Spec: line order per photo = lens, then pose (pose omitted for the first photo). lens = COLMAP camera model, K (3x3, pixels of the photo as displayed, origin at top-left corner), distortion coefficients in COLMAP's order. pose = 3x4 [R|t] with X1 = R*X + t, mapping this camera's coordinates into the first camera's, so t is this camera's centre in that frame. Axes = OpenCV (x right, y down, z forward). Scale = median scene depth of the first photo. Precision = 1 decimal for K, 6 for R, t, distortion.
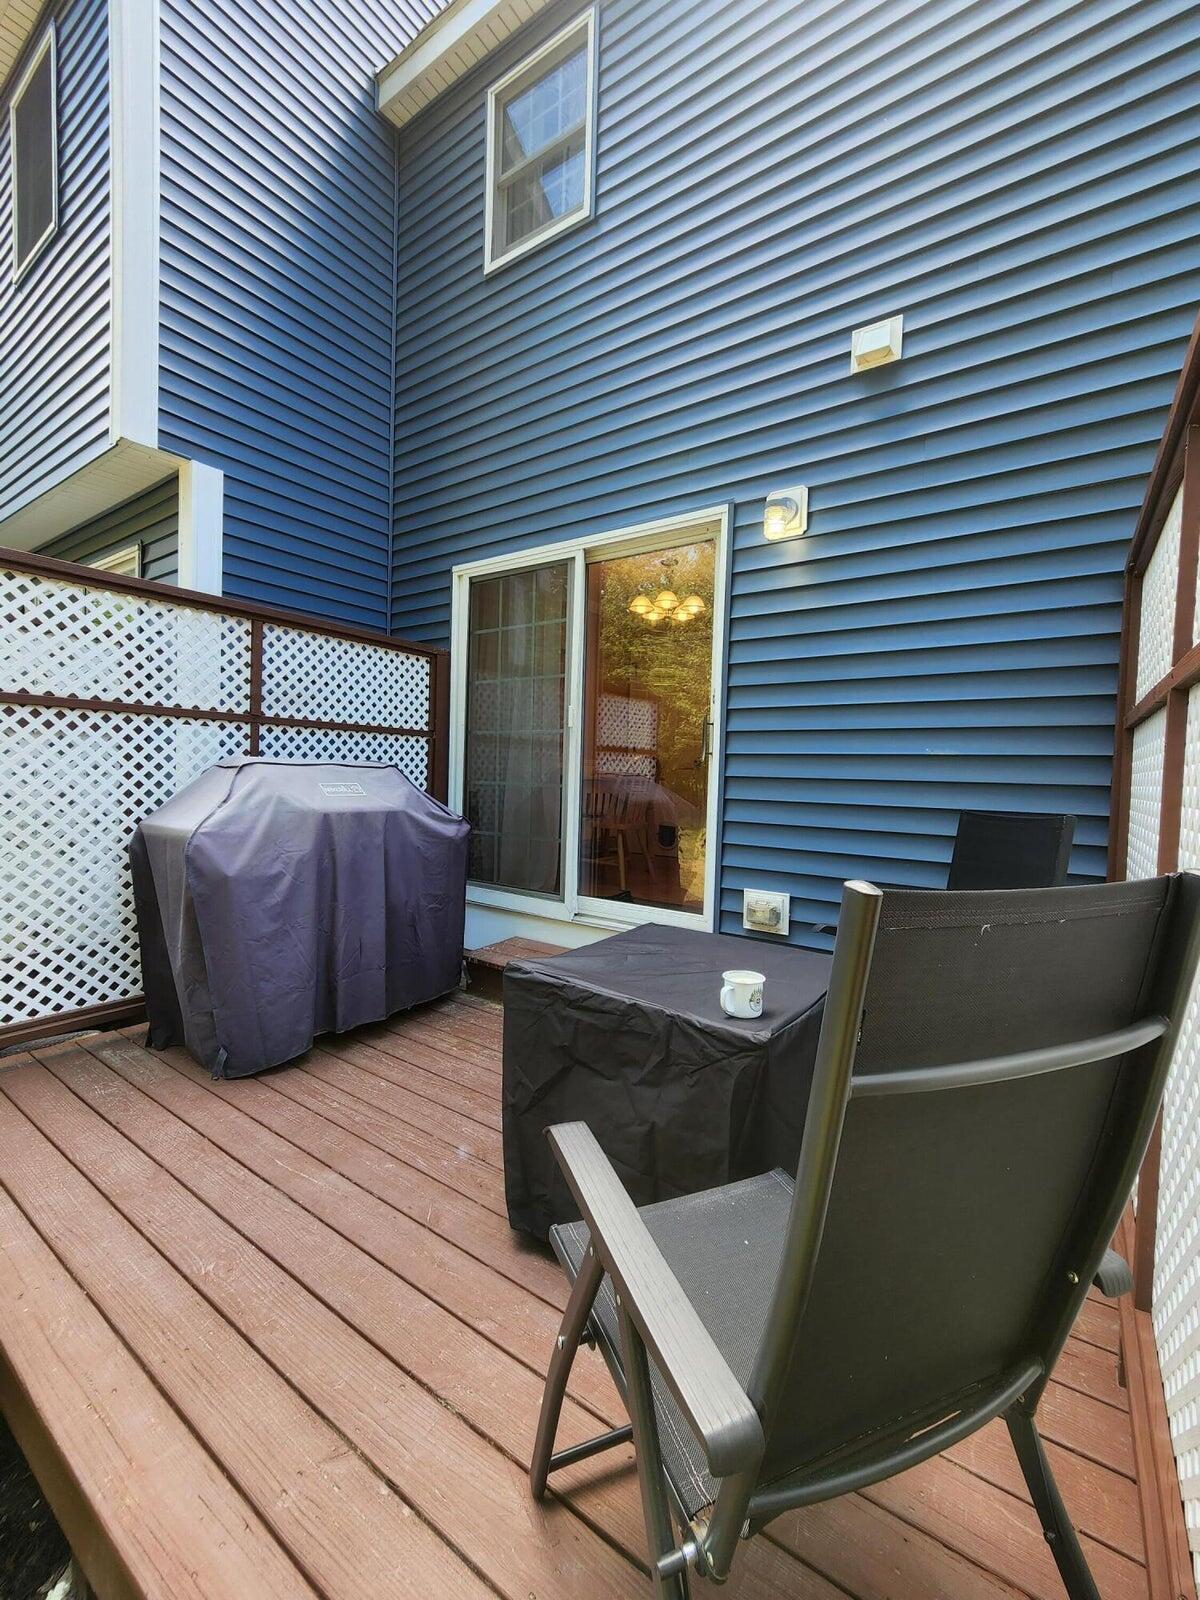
lens RADIAL K [[657.3, 0, 600.0], [0, 657.3, 800.0], [0, 0, 1]] dist [-0.015196, 0.000011]
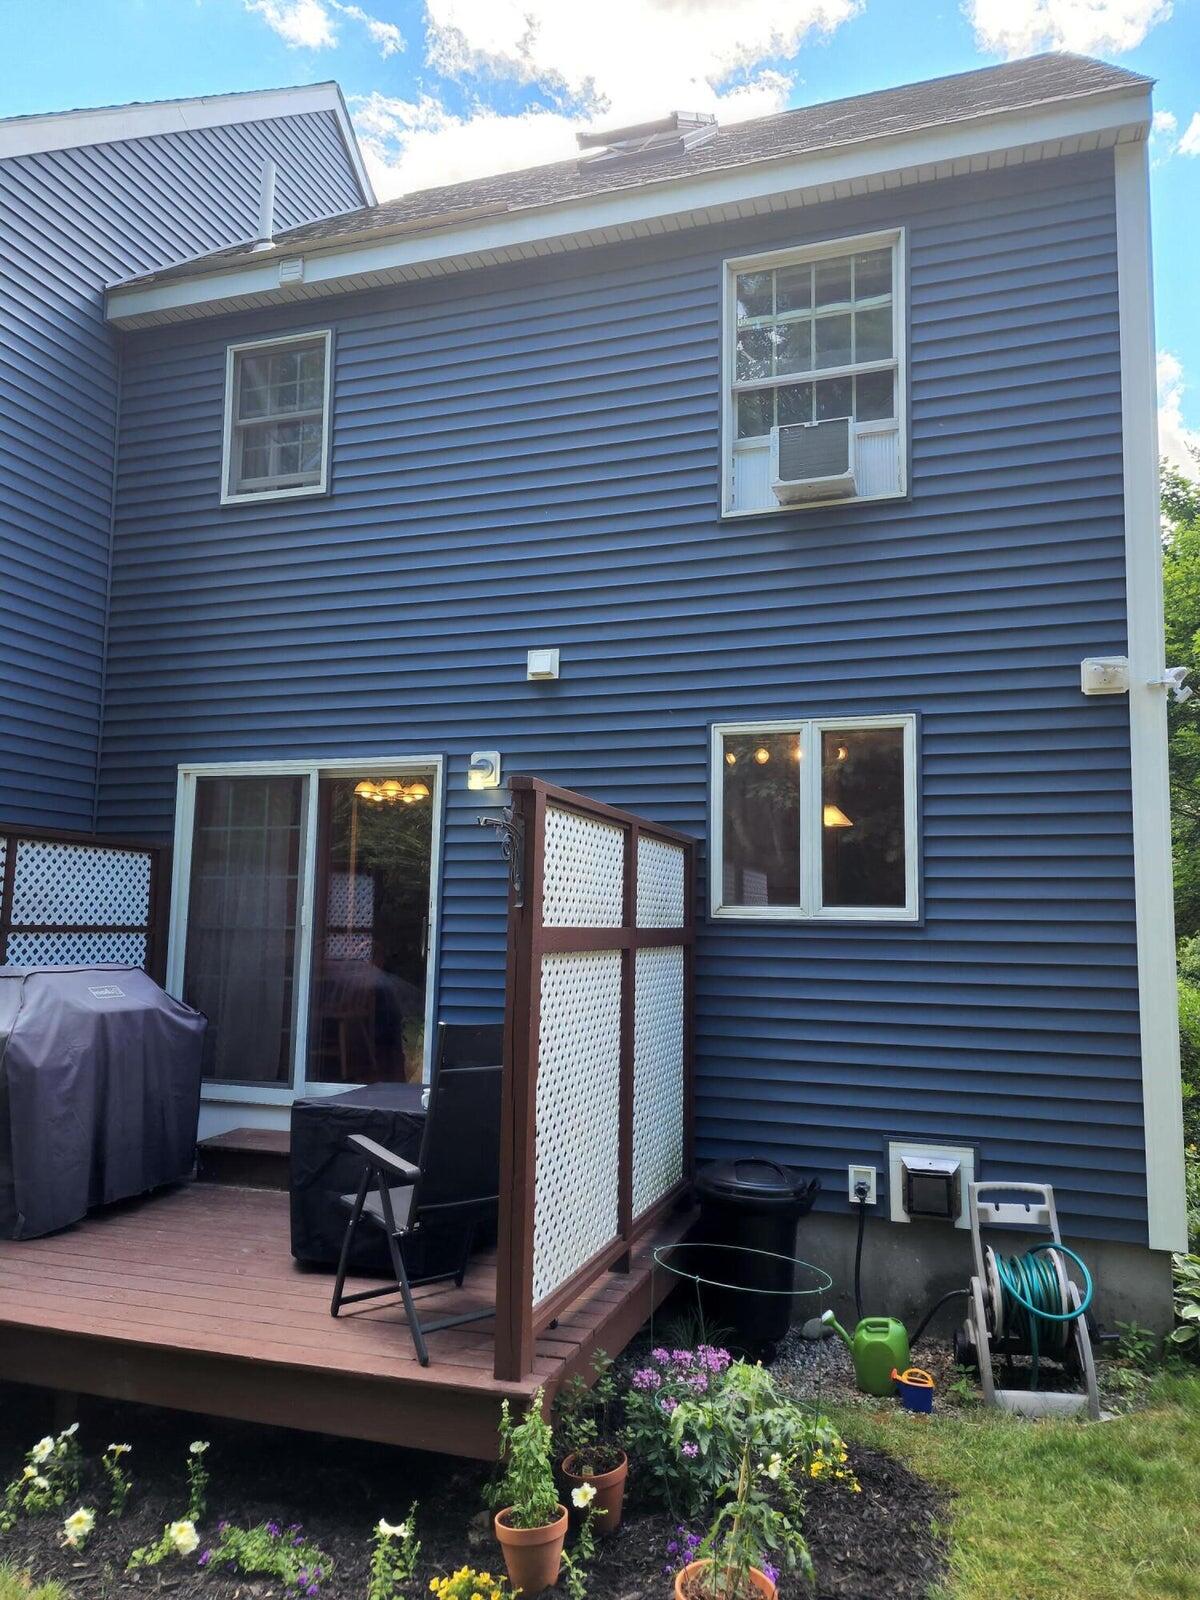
lens RADIAL K [[1069.1, 0, 598.6], [0, 1069.1, 820.2], [0, 0, 1]] dist [0.111776, -0.127152]
pose [[0.956283, 0.018105, 0.291883, -0.108743], [0.021994, 0.990802, -0.133517, -0.034745], [-0.291615, 0.134100, 0.947089, -0.944725]]
